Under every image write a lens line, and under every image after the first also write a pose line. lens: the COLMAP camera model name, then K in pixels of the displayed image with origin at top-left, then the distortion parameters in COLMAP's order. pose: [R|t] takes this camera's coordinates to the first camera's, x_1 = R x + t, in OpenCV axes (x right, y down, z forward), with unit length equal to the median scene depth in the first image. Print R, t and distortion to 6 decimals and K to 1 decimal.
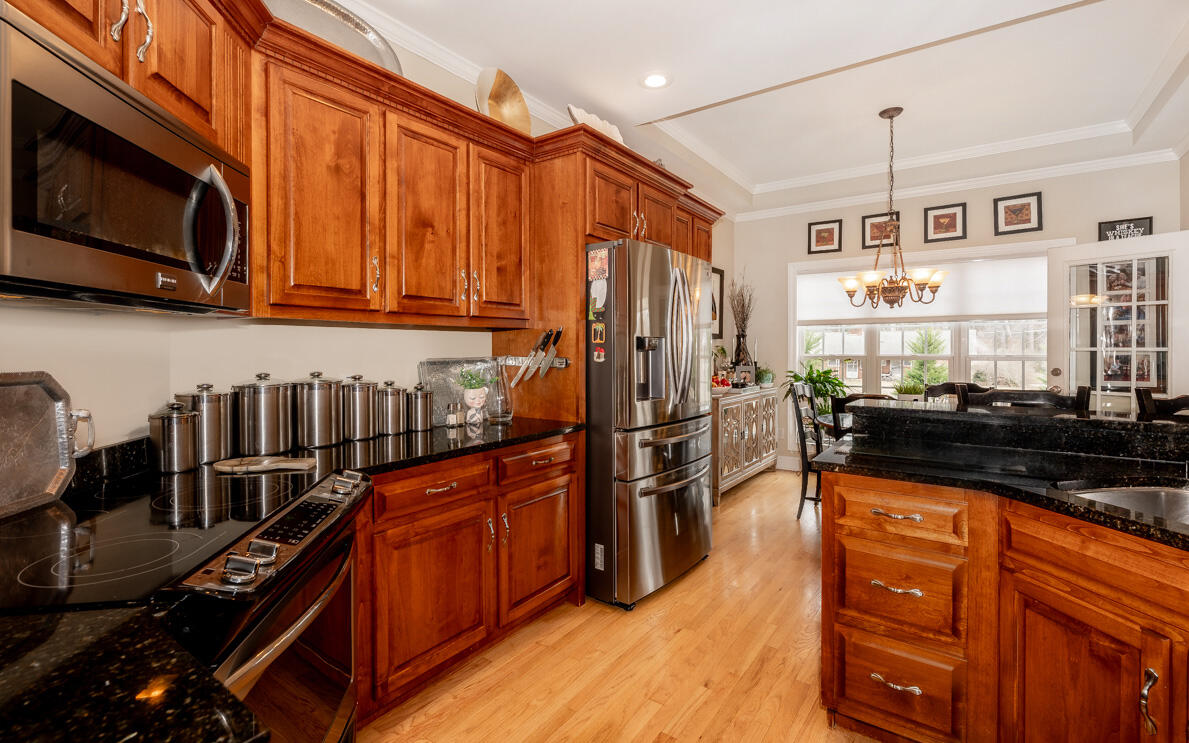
lens RADIAL K [[541.0, 0, 593.8], [0, 541.0, 350.4], [0, 0, 1]] dist [0.001212, -0.000011]
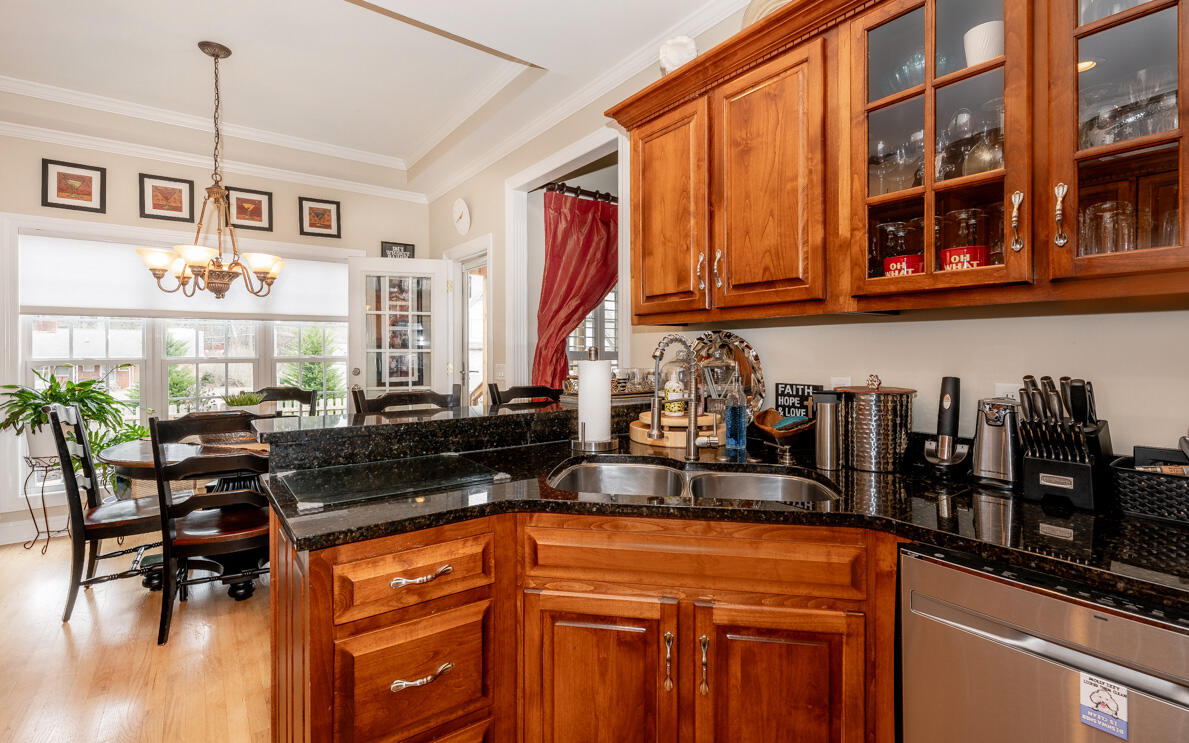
lens RADIAL K [[541.0, 0, 593.8], [0, 541.0, 350.4], [0, 0, 1]] dist [0.001212, -0.000011]
pose [[0.311574, 0.000621, 0.950222, -0.025532], [0.001877, 0.999997, -0.001269, -0.000293], [-0.950220, 0.002179, 0.311572, 0.212722]]
